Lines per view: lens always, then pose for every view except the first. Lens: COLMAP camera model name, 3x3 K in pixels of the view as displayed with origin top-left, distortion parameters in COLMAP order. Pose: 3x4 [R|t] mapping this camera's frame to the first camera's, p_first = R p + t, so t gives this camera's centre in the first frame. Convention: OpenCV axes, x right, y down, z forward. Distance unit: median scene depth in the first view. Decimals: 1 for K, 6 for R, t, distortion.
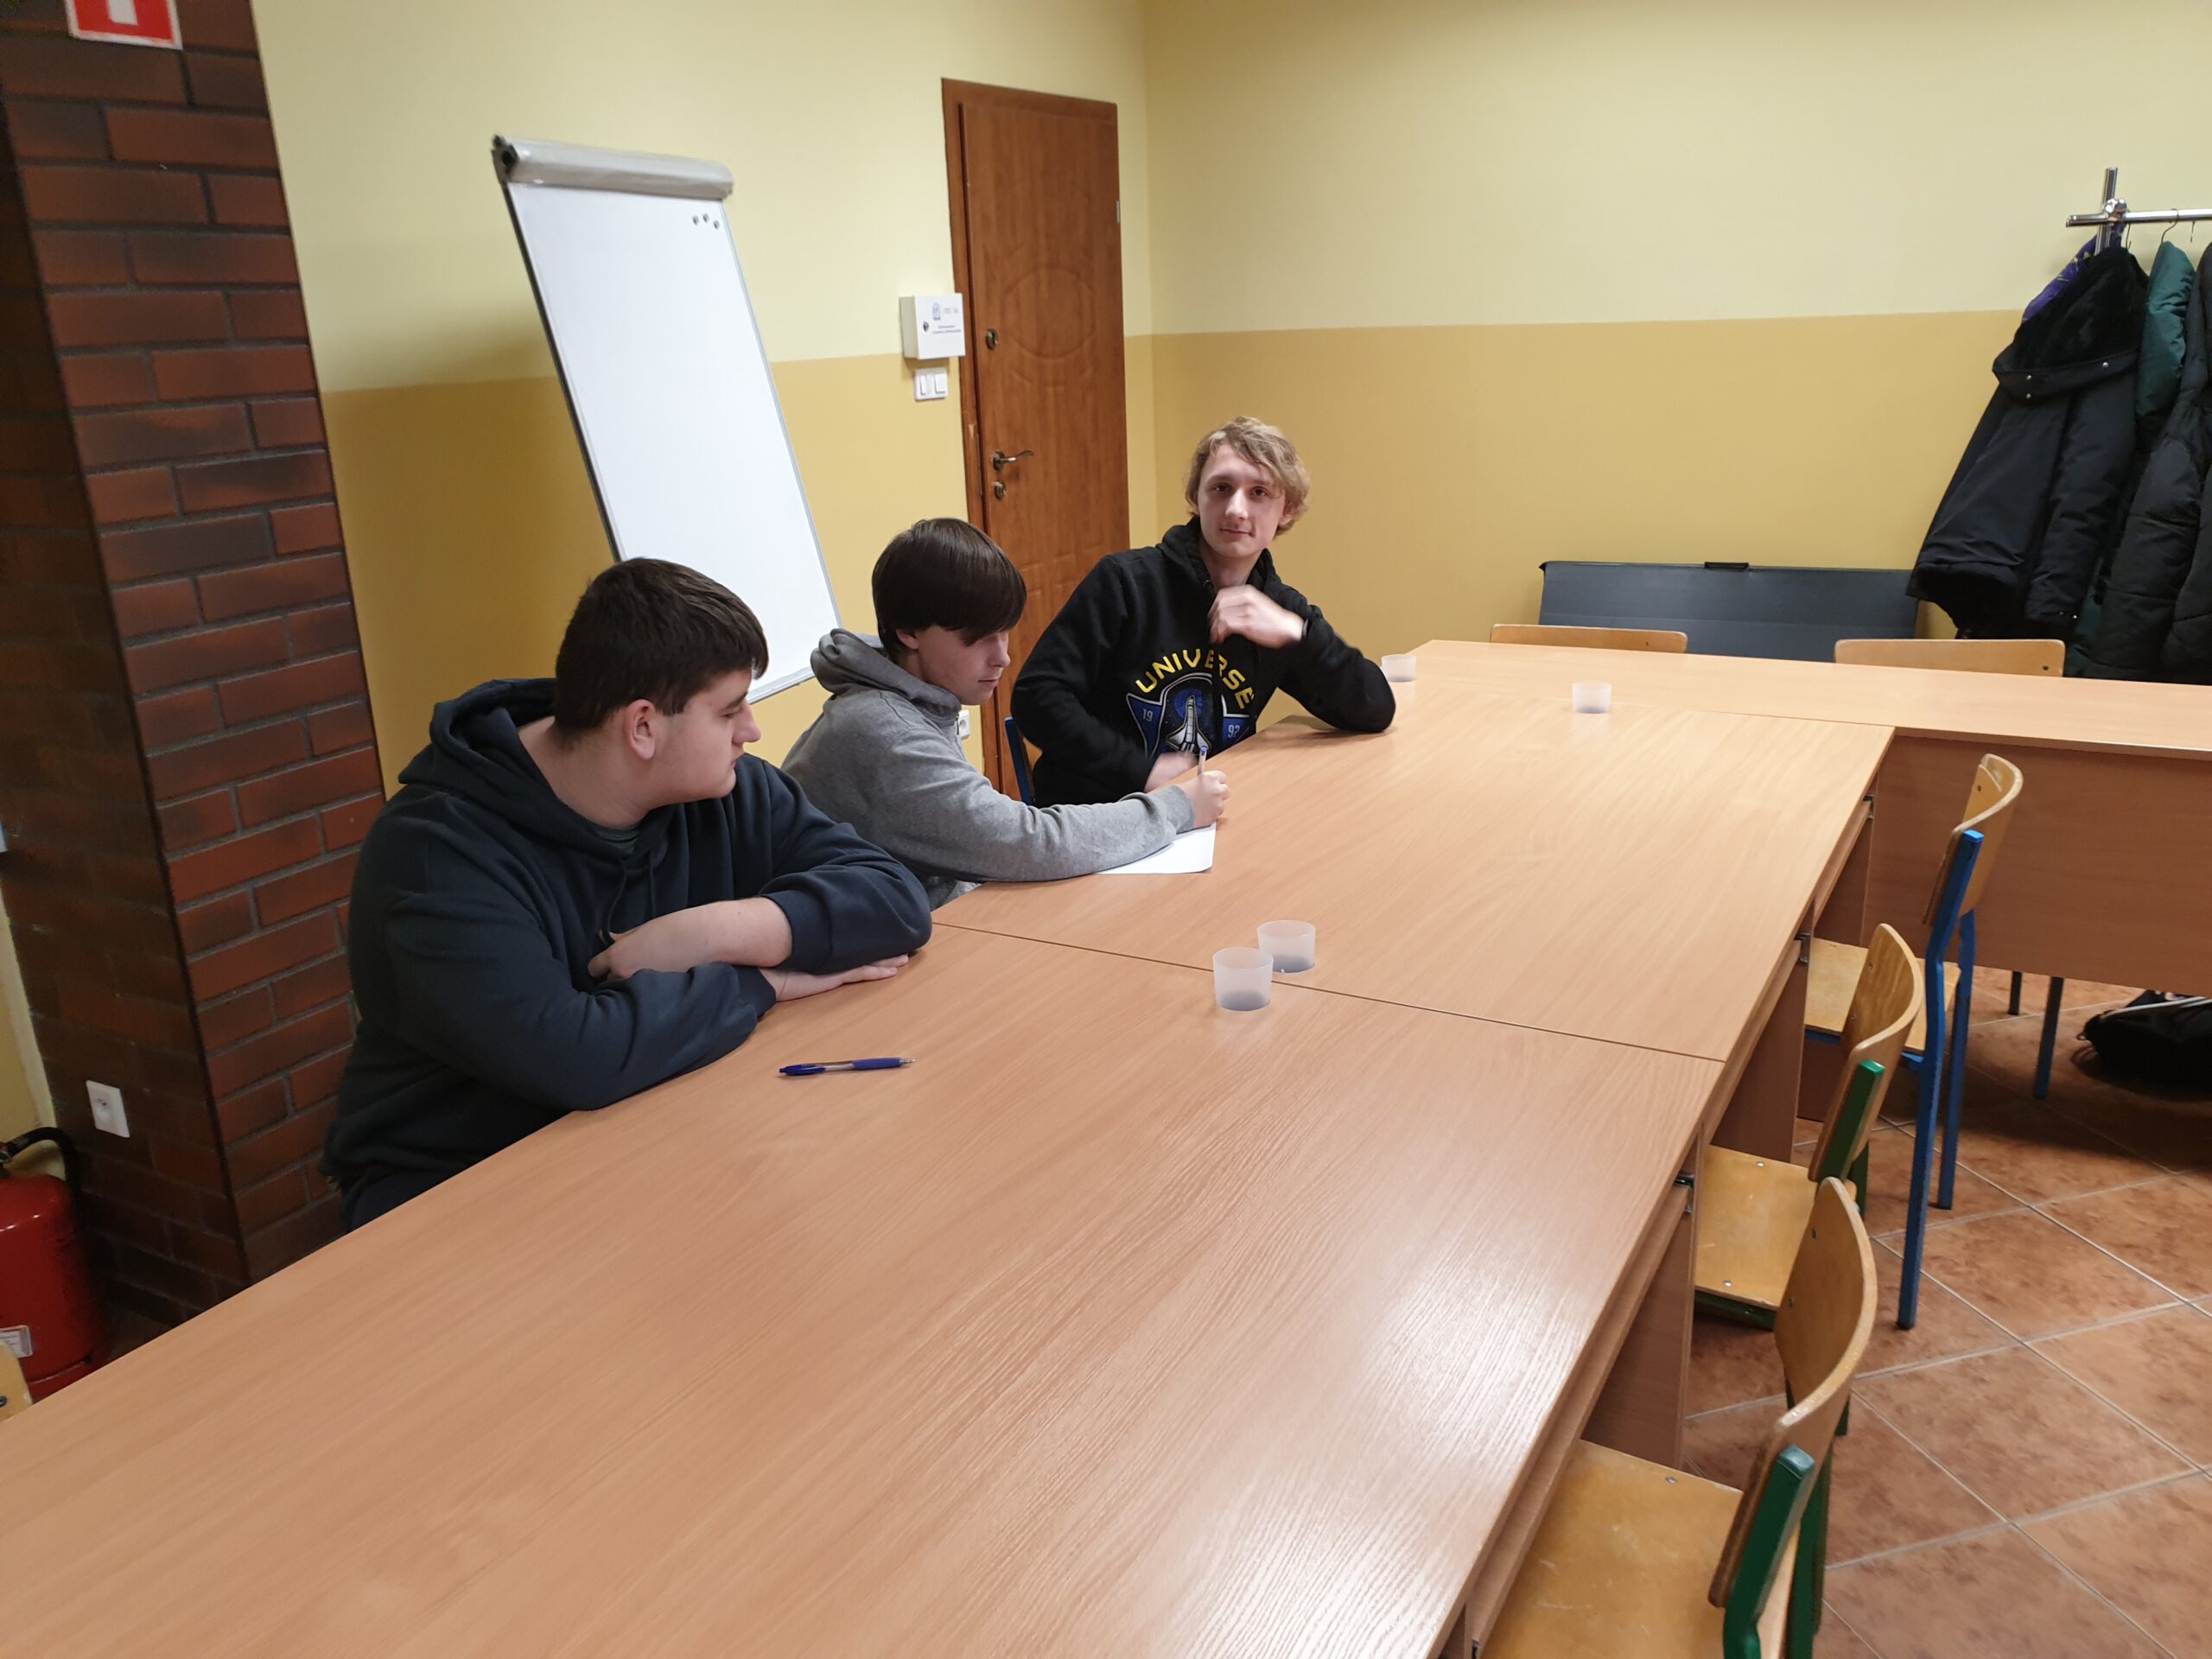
lens RADIAL K [[1732.6, 0, 1107.7], [0, 1732.6, 826.3], [0, 0, 1]] dist [0.000501, 0.016156]
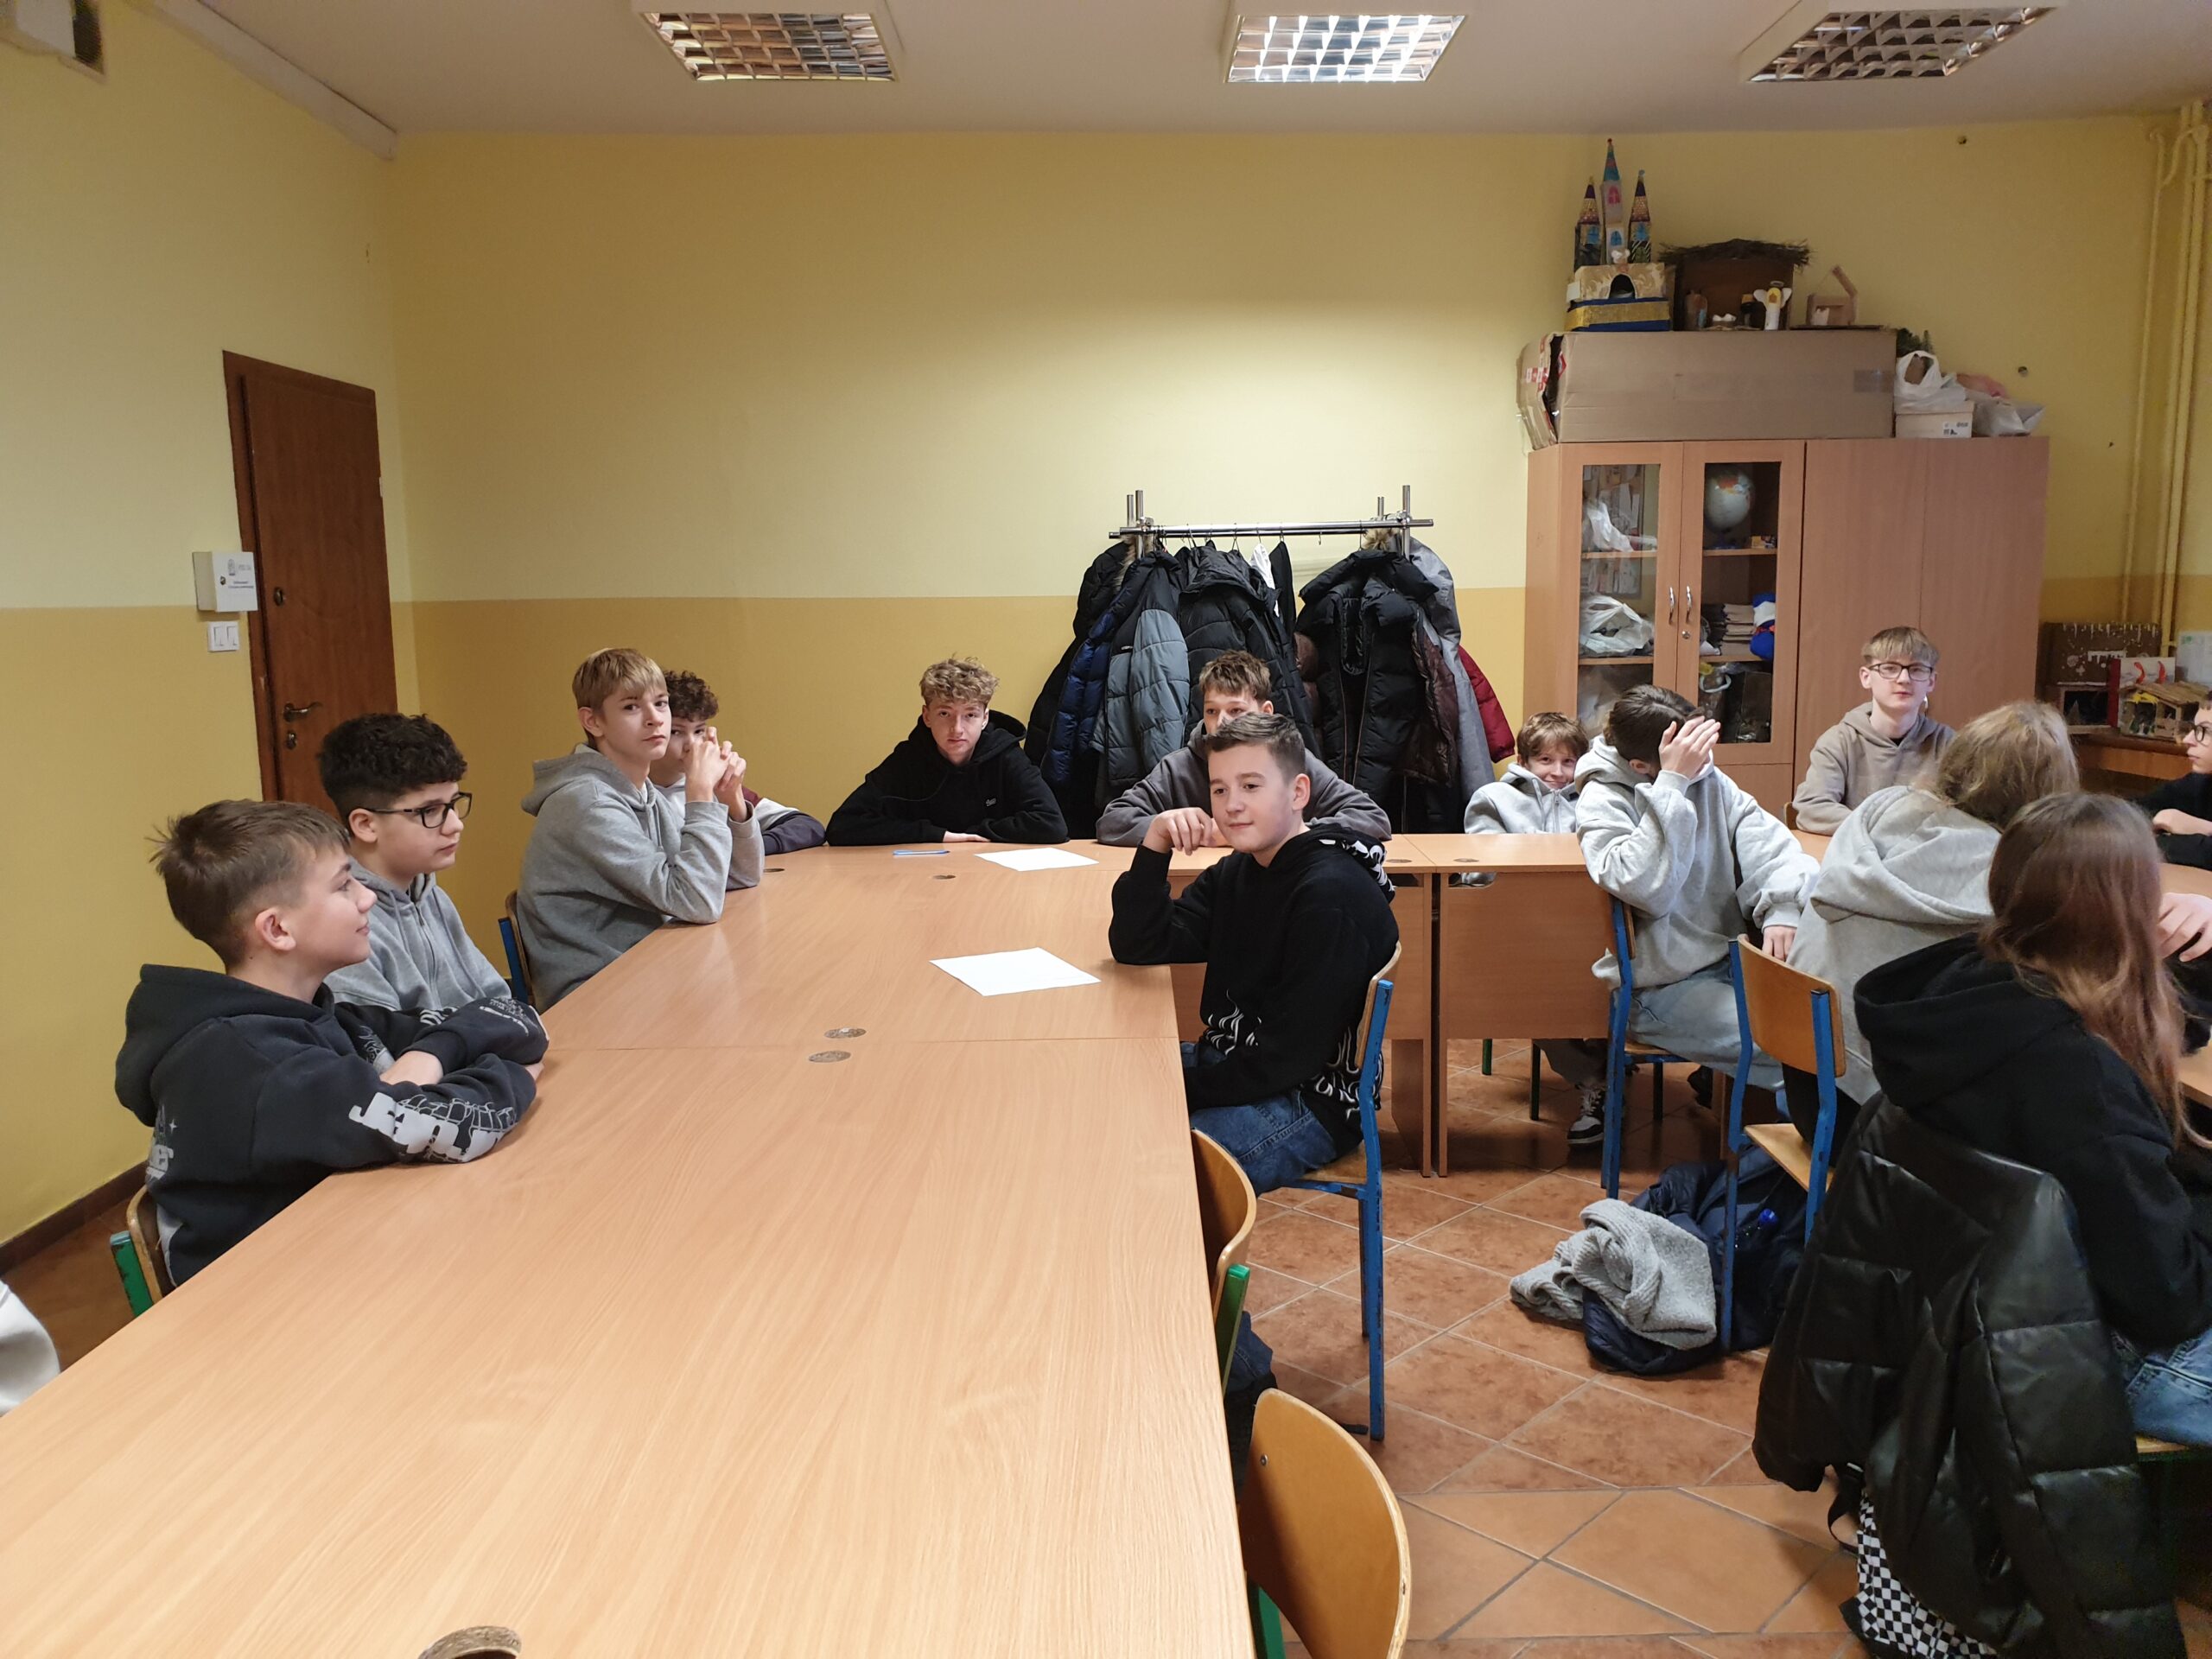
lens RADIAL K [[1732.6, 0, 1114.0], [0, 1732.6, 830.9], [0, 0, 1]] dist [0.000501, 0.016156]
pose [[0.869125, -0.039958, 0.492975, -0.153055], [0.123607, 0.982650, -0.138273, 0.059603], [-0.478897, 0.181112, 0.858985, -0.095784]]
